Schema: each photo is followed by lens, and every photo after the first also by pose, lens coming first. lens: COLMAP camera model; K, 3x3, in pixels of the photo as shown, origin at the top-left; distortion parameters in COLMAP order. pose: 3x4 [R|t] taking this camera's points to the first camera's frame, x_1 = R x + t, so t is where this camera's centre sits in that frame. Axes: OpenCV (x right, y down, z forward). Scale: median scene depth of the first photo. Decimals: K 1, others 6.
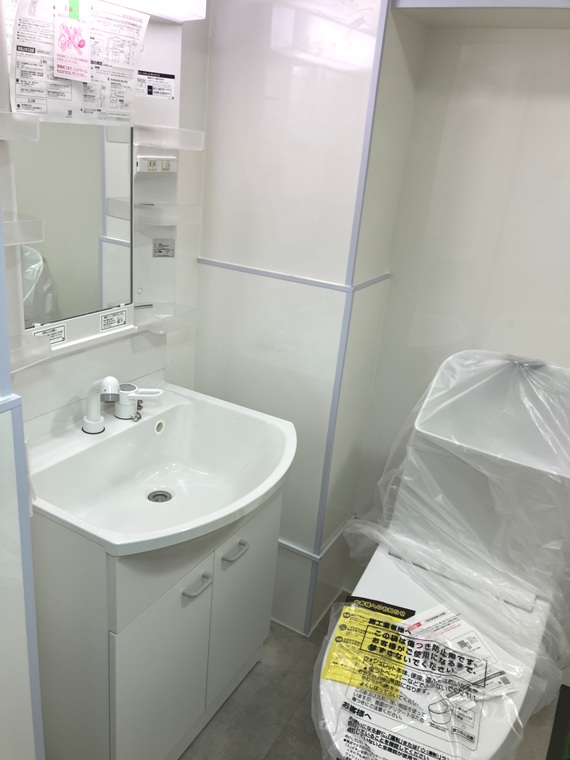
lens RADIAL K [[631.1, 0, 285.3], [0, 631.1, 380.1], [0, 0, 1]] dist [0.029177, 0.019295]
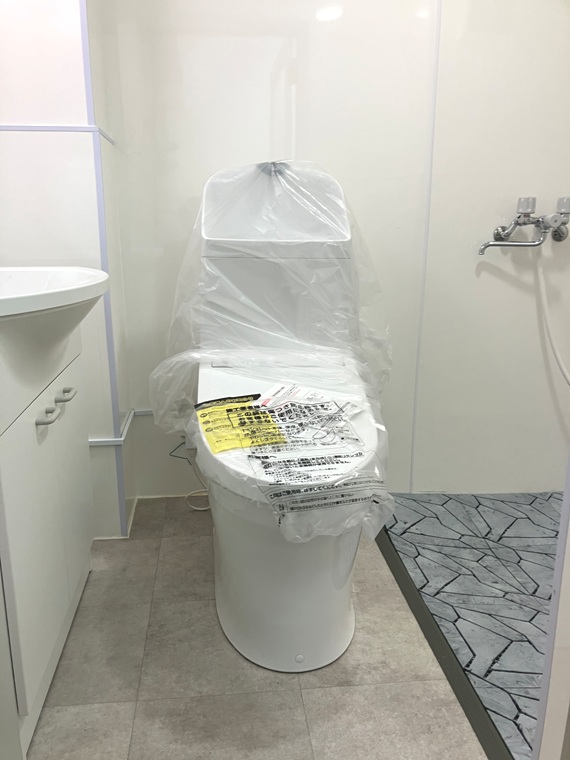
lens RADIAL K [[631.1, 0, 282.9], [0, 631.1, 381.1], [0, 0, 1]] dist [0.029177, 0.019295]
pose [[0.798416, -0.226046, 0.558064, -0.346638], [0.287267, 0.957572, -0.023120, 0.385308], [-0.529160, 0.178773, 0.829476, 0.114664]]
